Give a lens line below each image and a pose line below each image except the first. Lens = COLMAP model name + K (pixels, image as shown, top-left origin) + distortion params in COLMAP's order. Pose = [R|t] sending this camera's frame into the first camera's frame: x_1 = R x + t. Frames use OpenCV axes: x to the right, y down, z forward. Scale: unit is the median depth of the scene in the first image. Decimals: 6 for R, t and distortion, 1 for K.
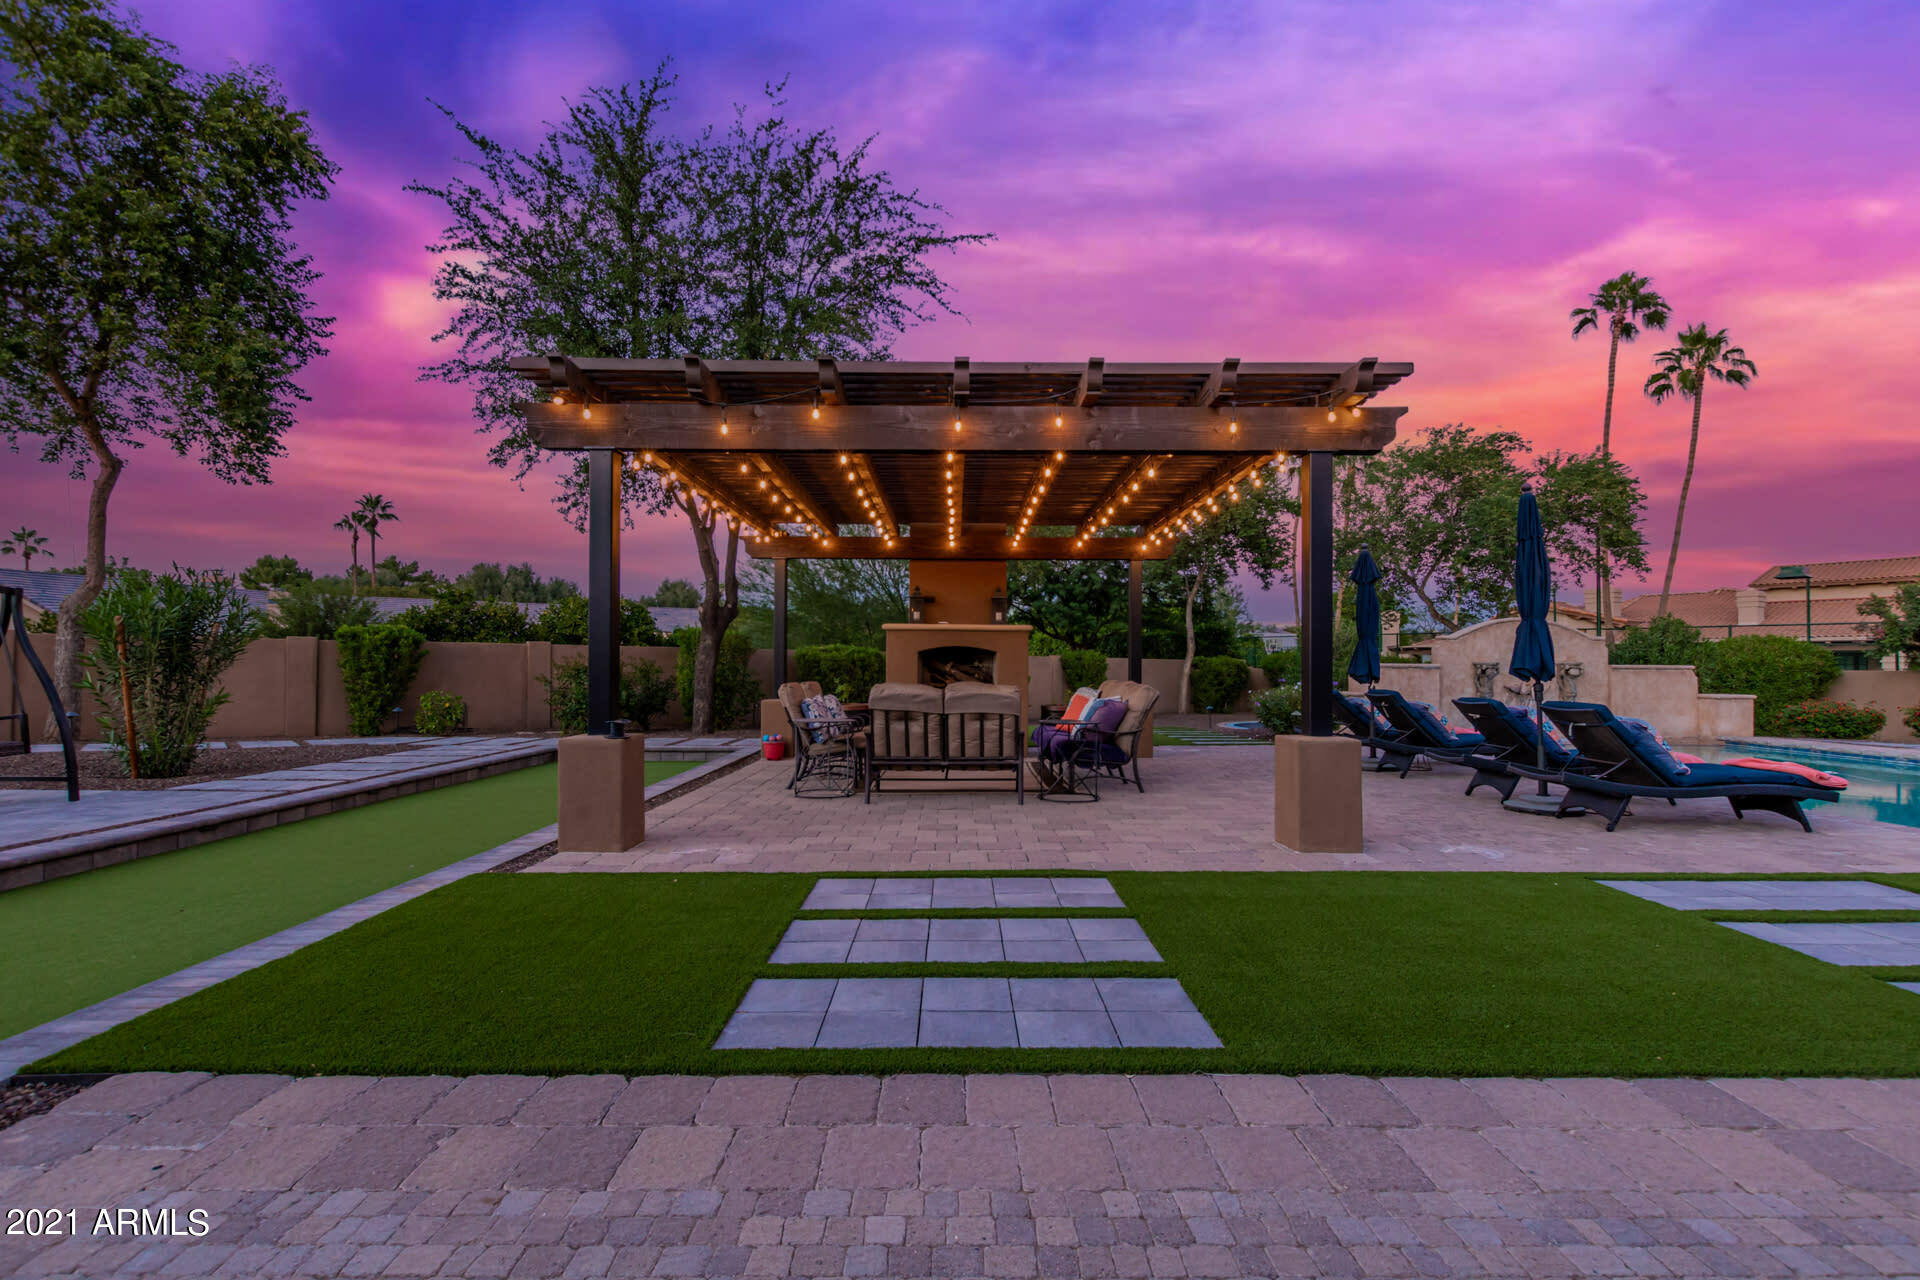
lens RADIAL K [[880.8, 0, 957.4], [0, 880.8, 652.2], [0, 0, 1]] dist [0.004847, -0.000353]
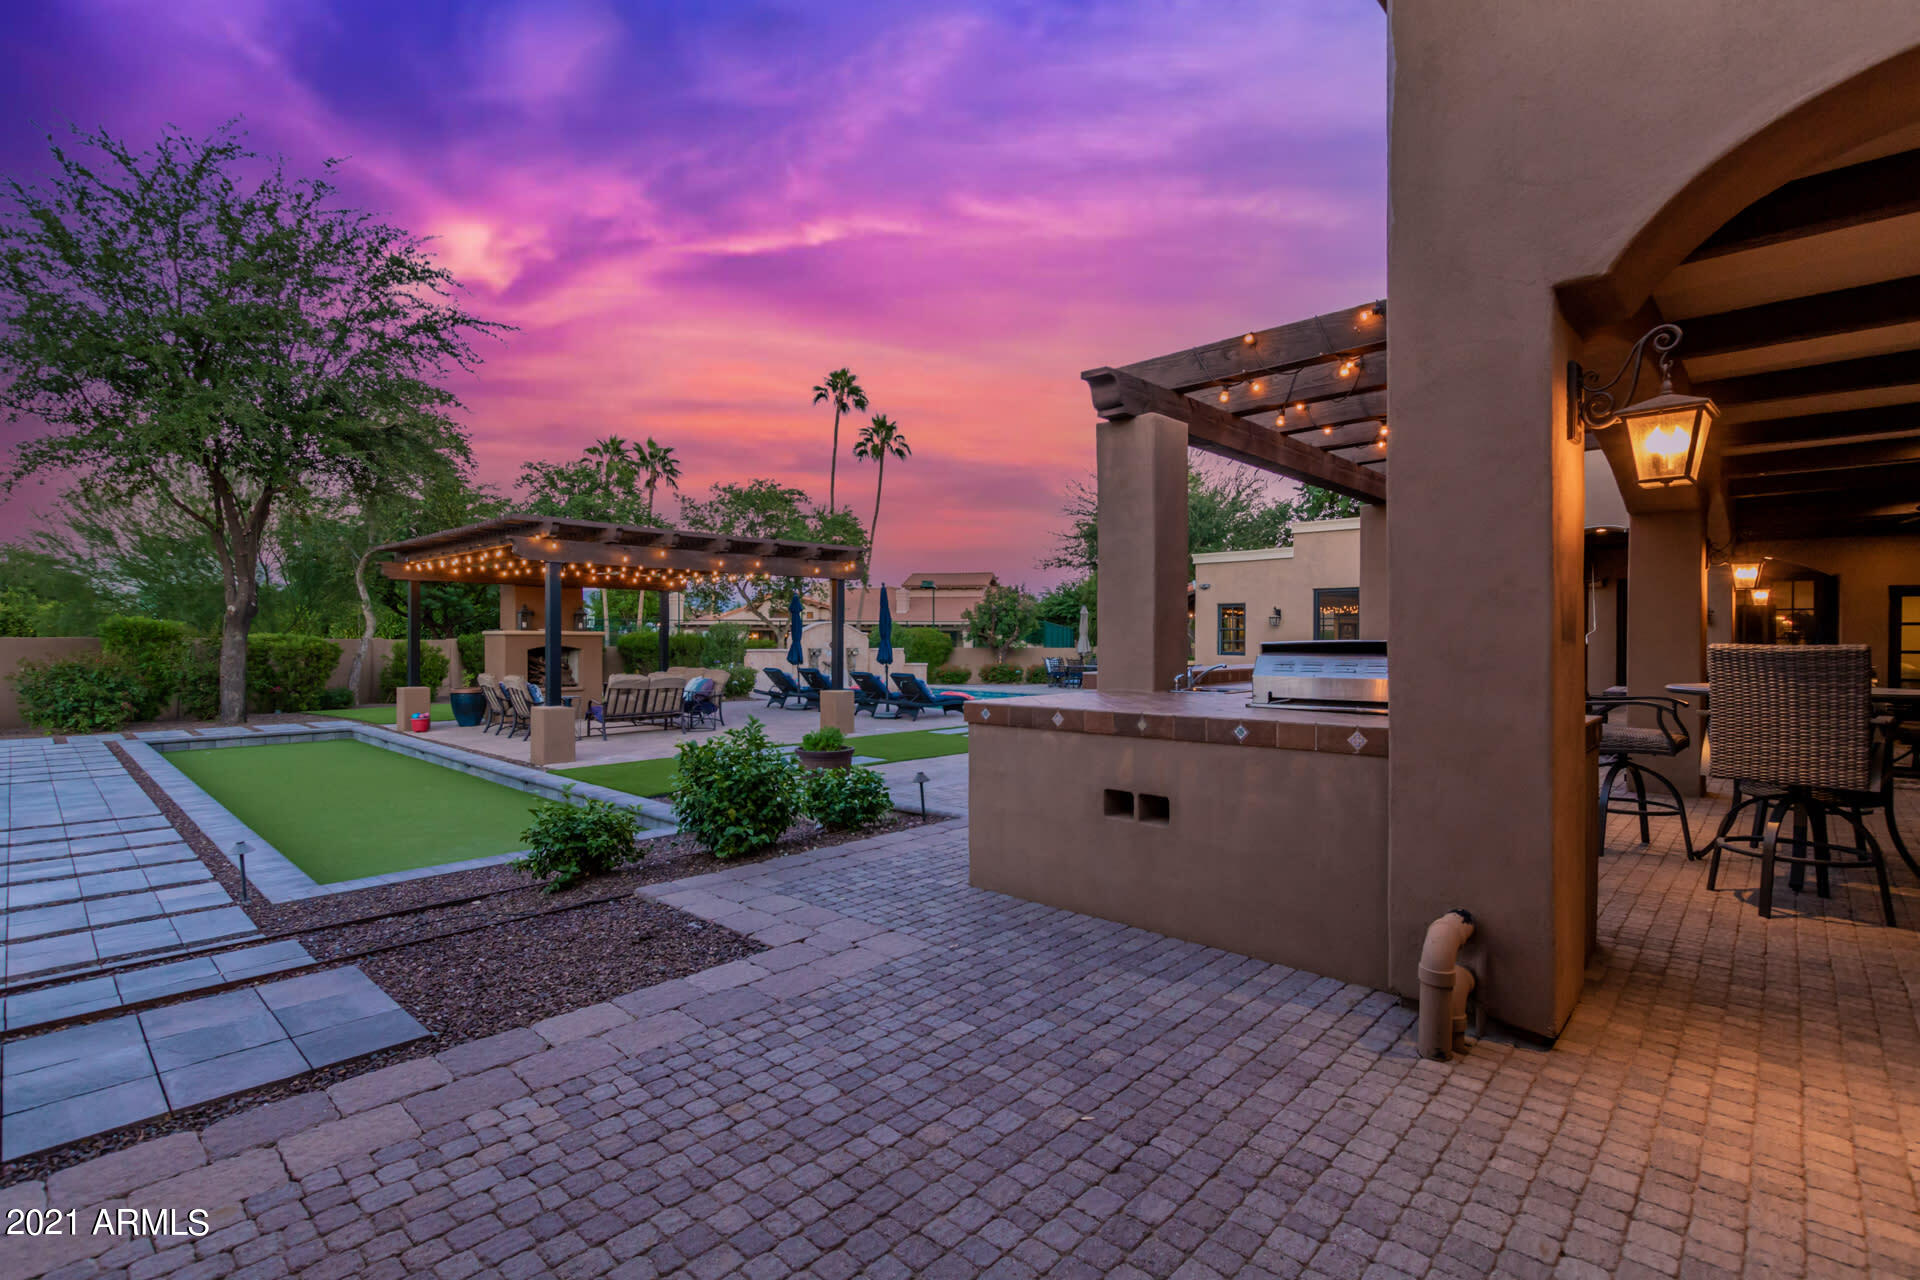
lens RADIAL K [[886.7, 0, 960.0], [0, 886.7, 640.0], [0, 0, 1]] dist [0.001398, -0.000176]
pose [[0.687595, -0.004876, 0.726078, -0.794511], [-0.011879, 0.999768, 0.017964, -0.066295], [-0.725997, -0.020977, 0.687378, -0.671751]]
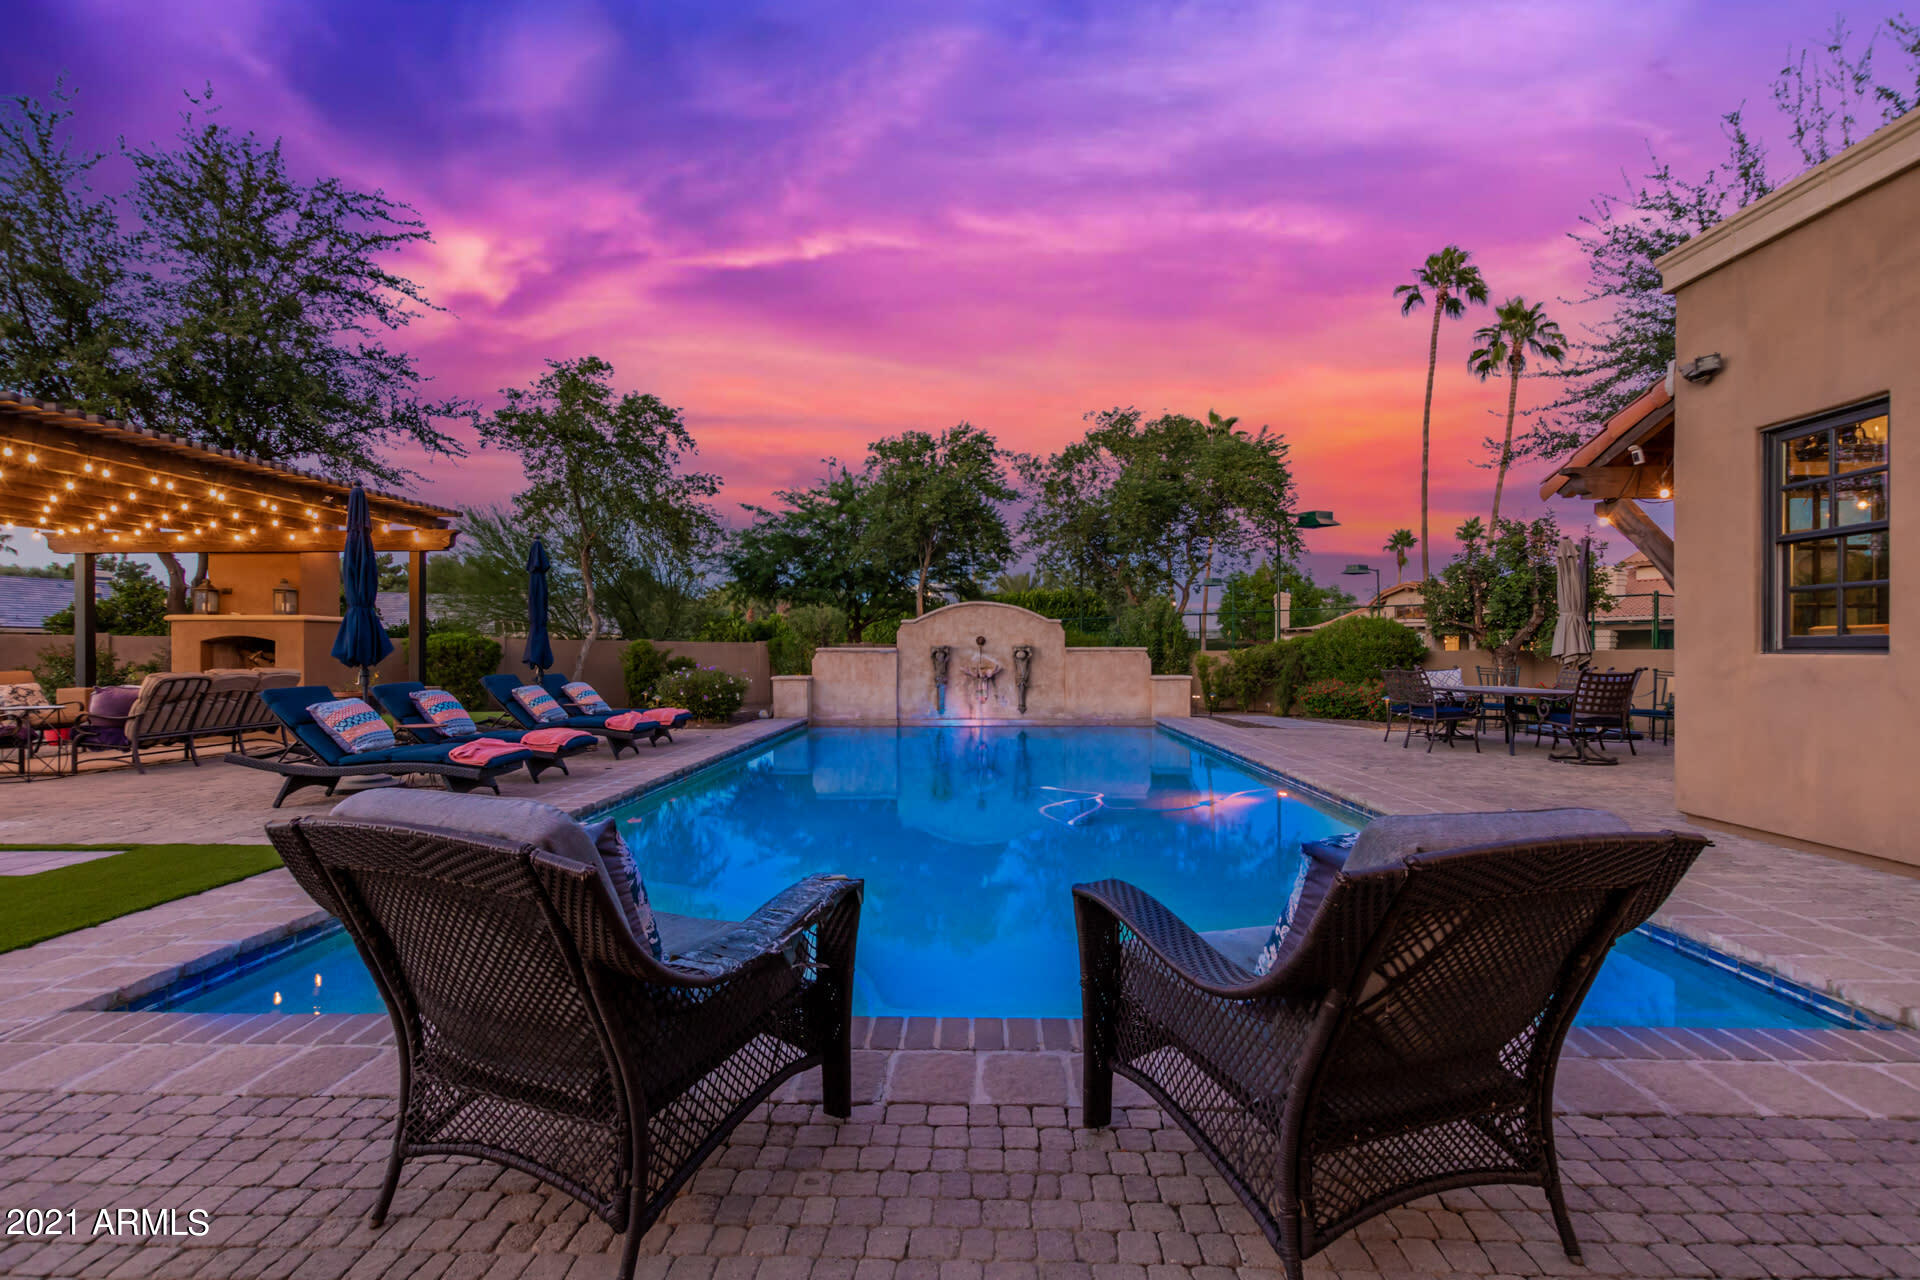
lens RADIAL K [[881.0, 0, 958.9], [0, 881.0, 638.5], [0, 0, 1]] dist [0.003016, -0.000704]
pose [[0.999415, -0.008365, -0.033165, 1.143641], [0.008456, 0.999961, 0.002590, 0.001357], [0.033143, -0.002869, 0.999447, -0.025358]]
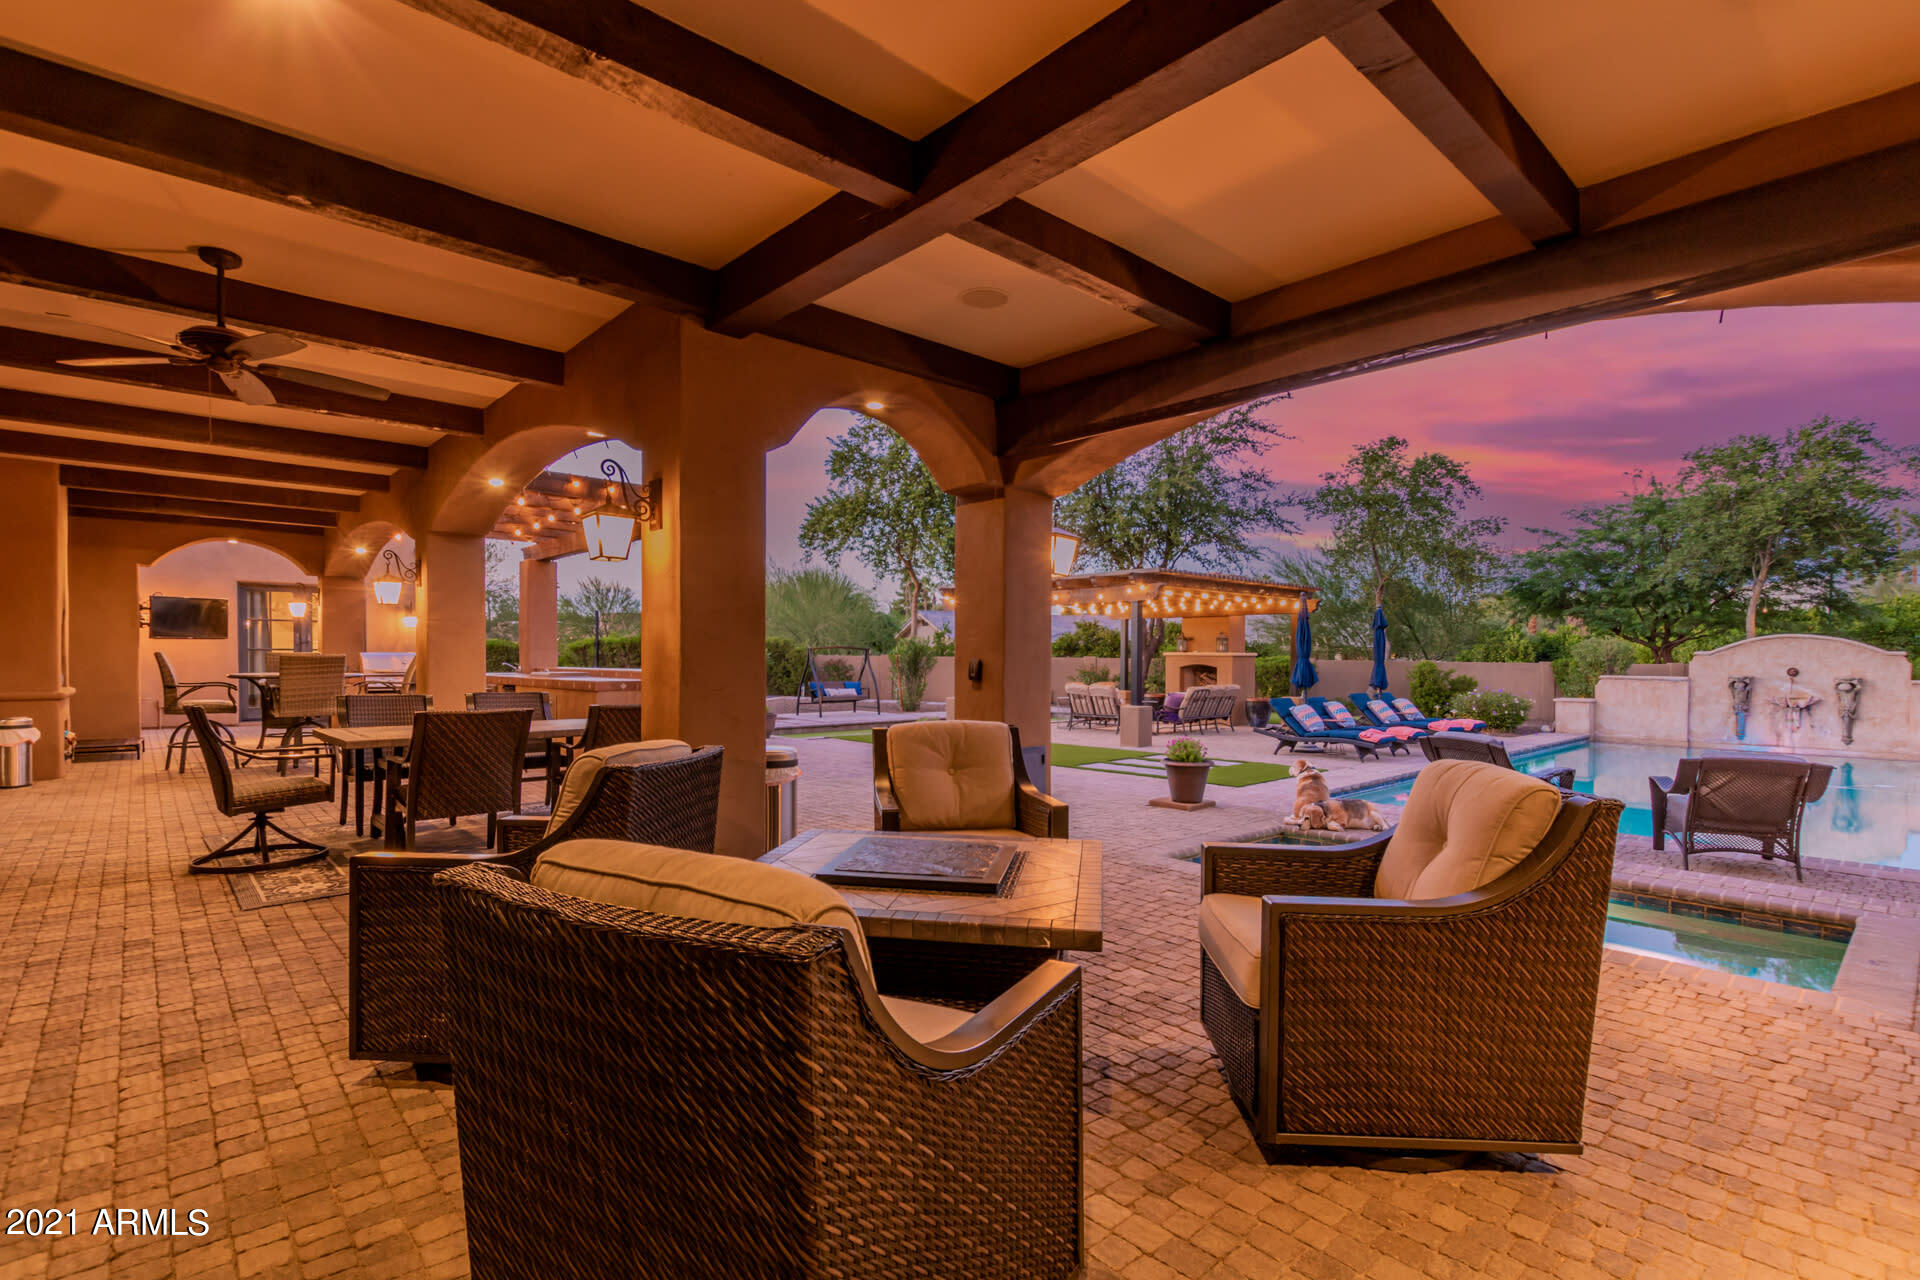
lens RADIAL K [[902.4, 0, 940.1], [0, 902.4, 675.5], [0, 0, 1]] dist [0.001895, -0.000087]
pose [[0.664110, 0.014425, -0.747495, 1.359753], [0.010414, 0.999538, 0.028541, -0.055110], [0.747562, -0.026739, 0.663654, -0.851321]]
